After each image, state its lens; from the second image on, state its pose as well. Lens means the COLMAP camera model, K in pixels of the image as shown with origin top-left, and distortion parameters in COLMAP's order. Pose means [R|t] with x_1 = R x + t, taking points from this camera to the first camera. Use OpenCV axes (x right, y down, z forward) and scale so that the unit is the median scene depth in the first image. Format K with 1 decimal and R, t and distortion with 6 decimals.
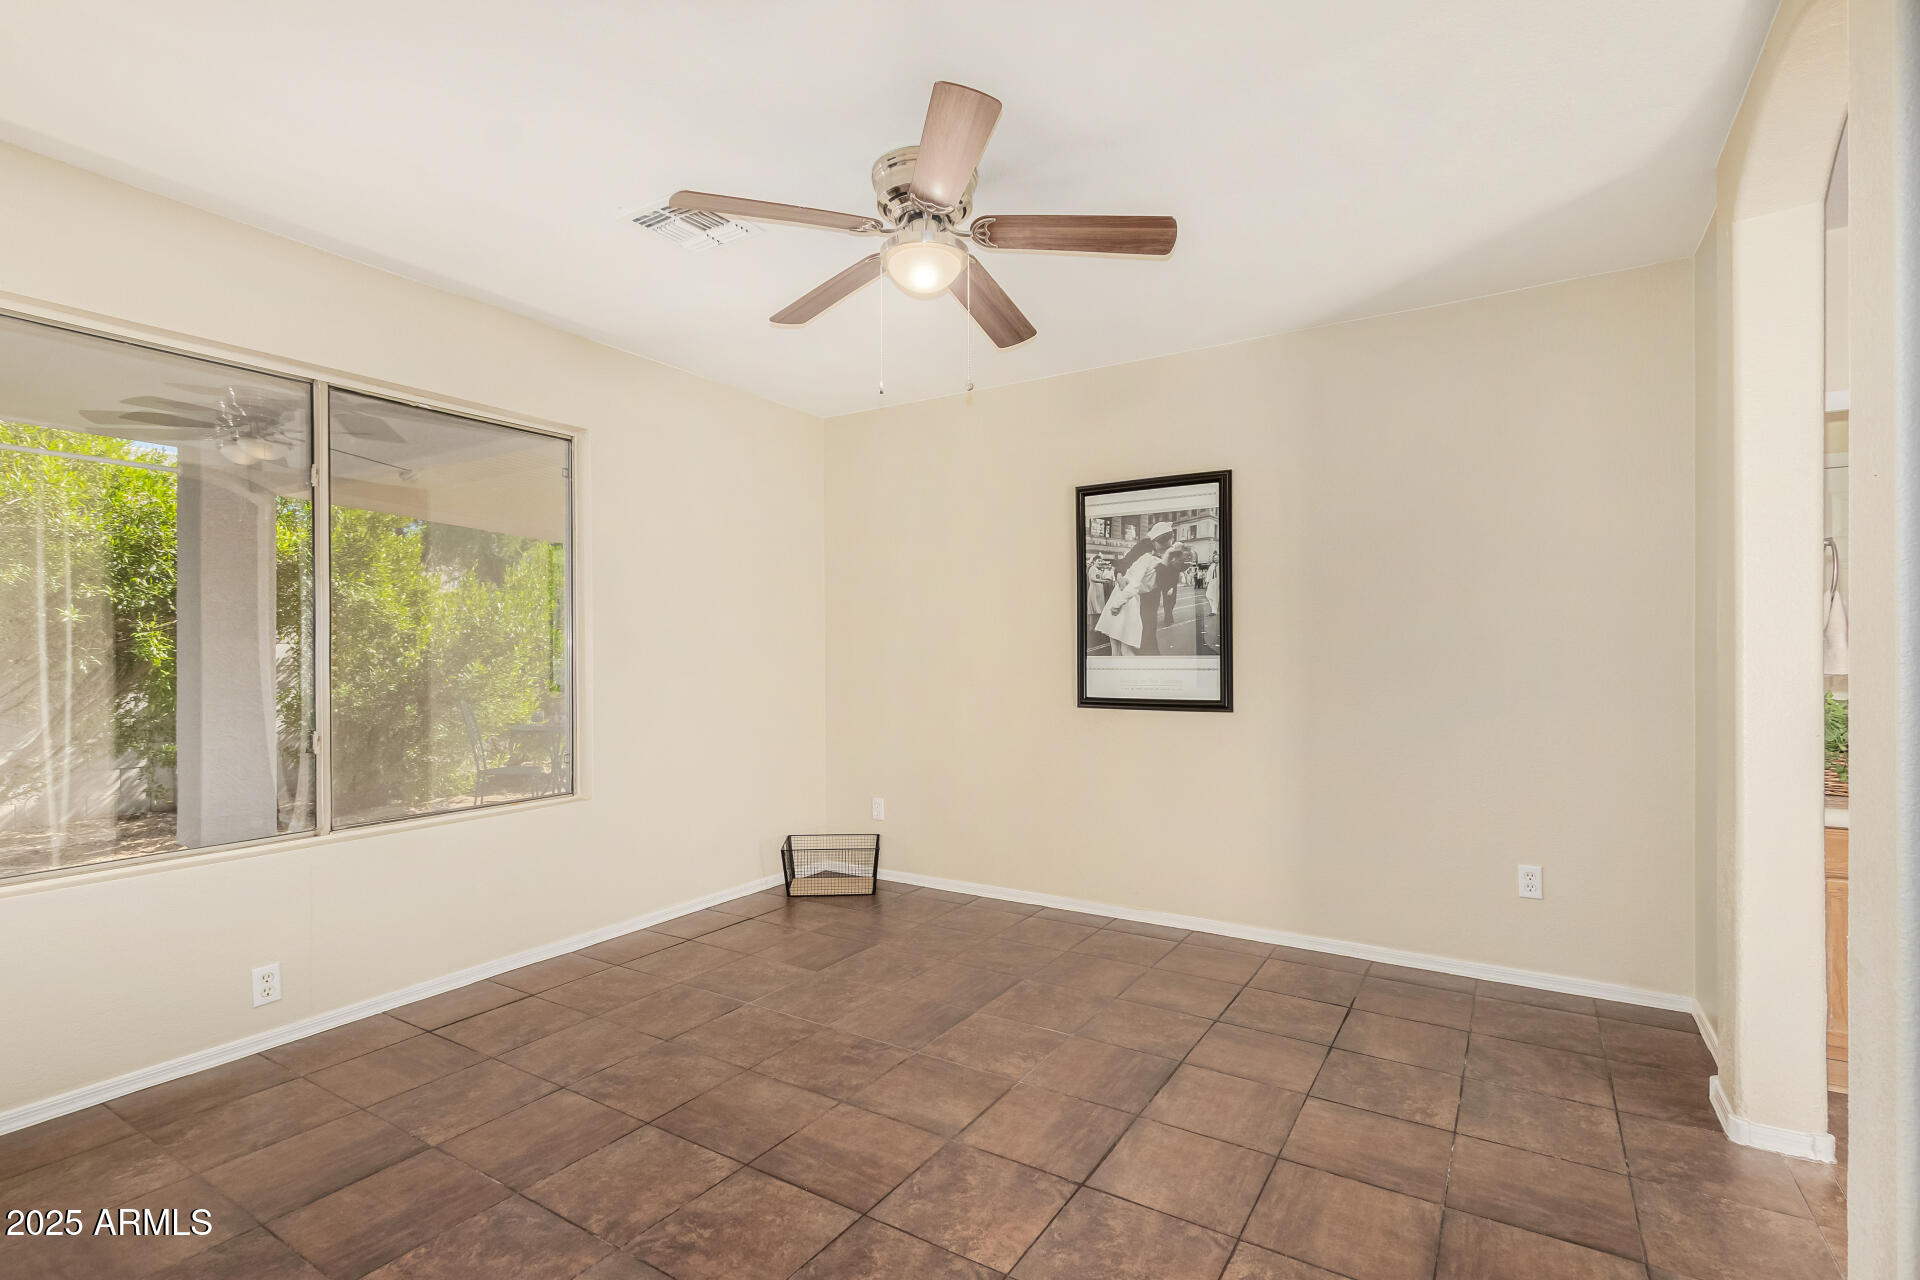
lens RADIAL K [[901.0, 0, 952.8], [0, 901.0, 651.8], [0, 0, 1]] dist [0.003743, -0.000626]
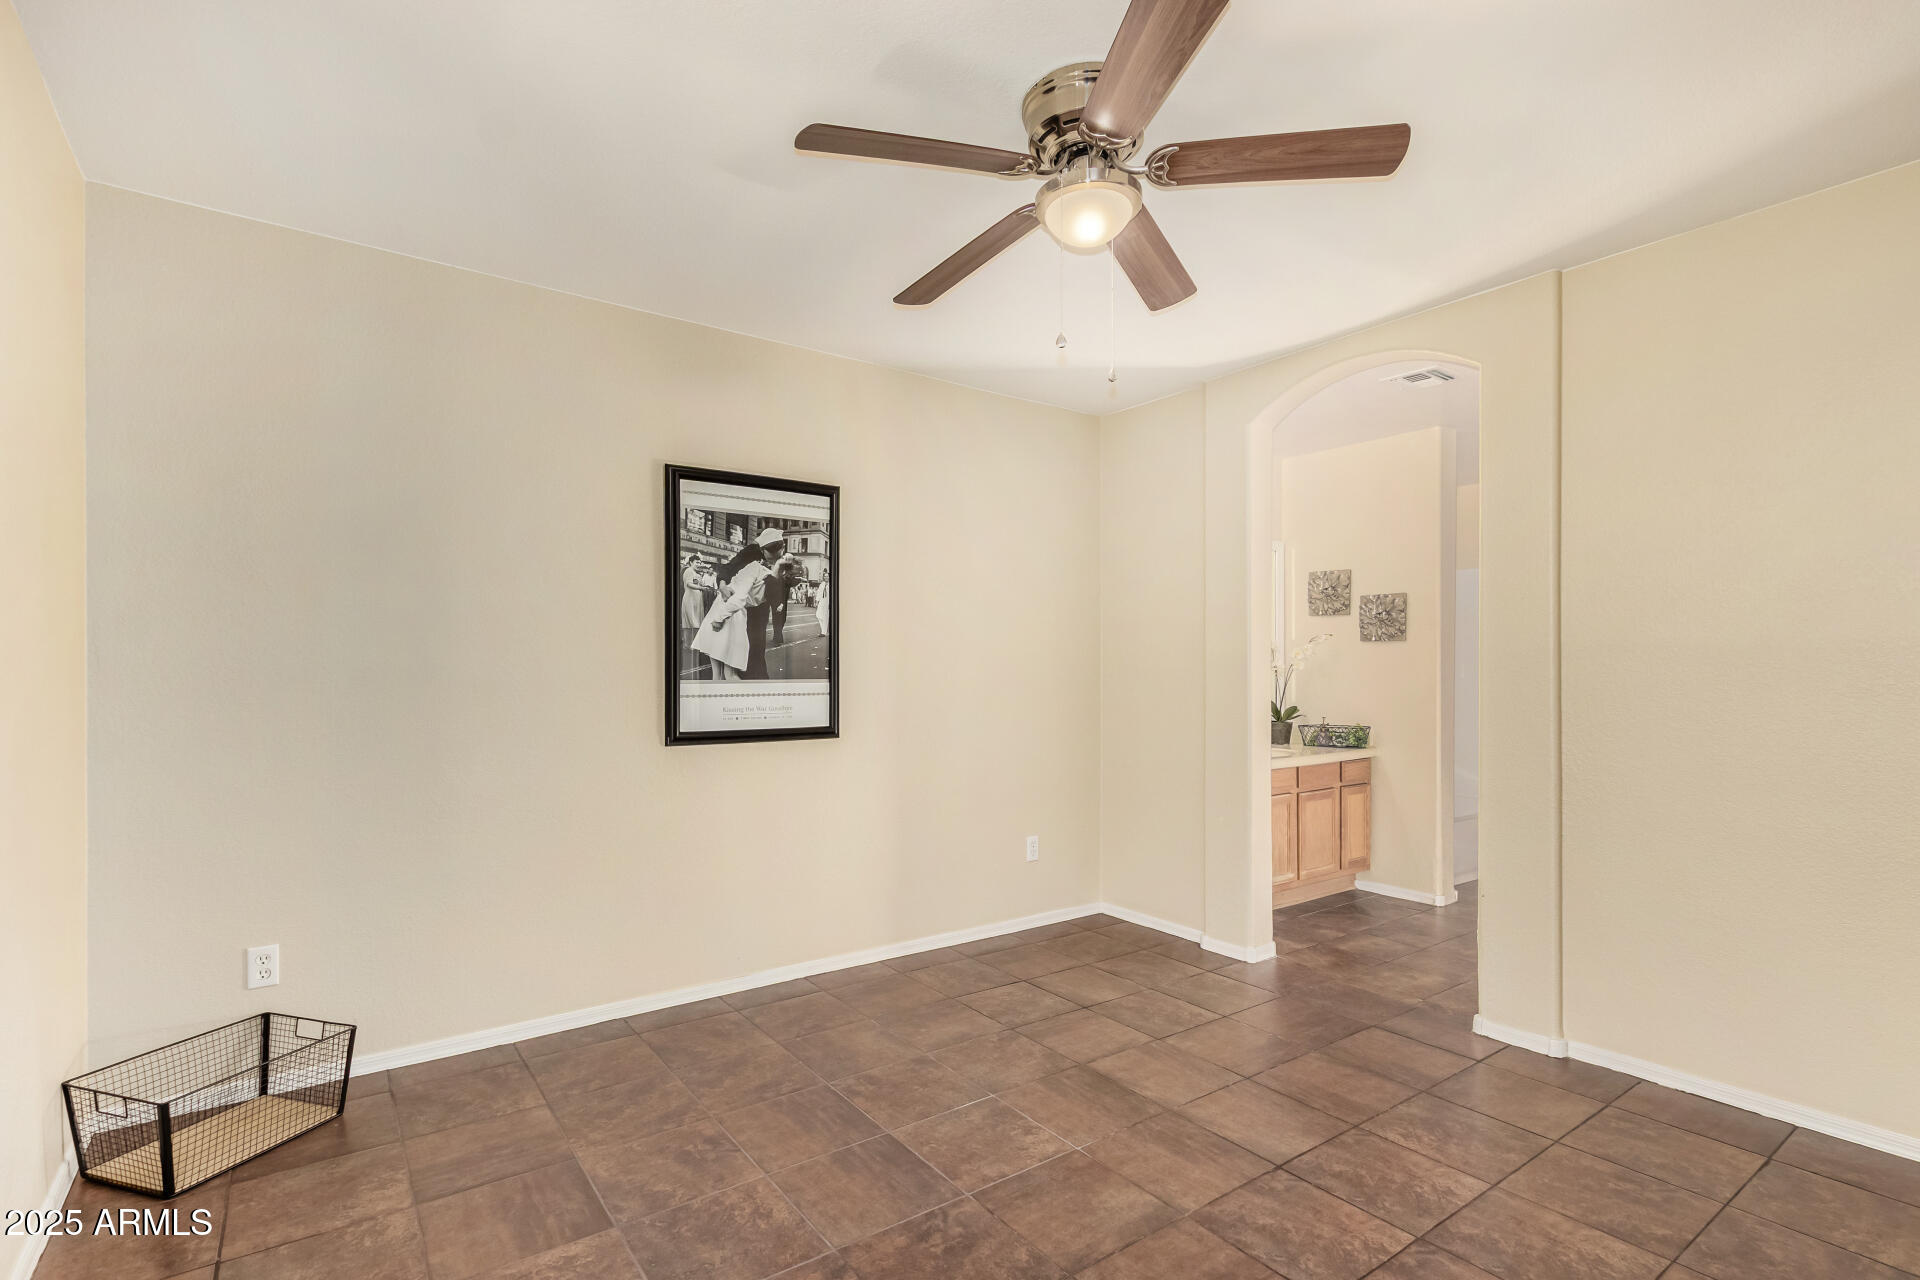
lens RADIAL K [[901.0, 0, 991.5], [0, 901.0, 675.7], [0, 0, 1]] dist [0.003743, -0.000626]
pose [[0.364696, -0.001719, 0.931125, -0.513358], [-0.000626, 0.999998, 0.002091, -0.001519], [-0.931127, -0.001346, 0.364694, 0.478386]]
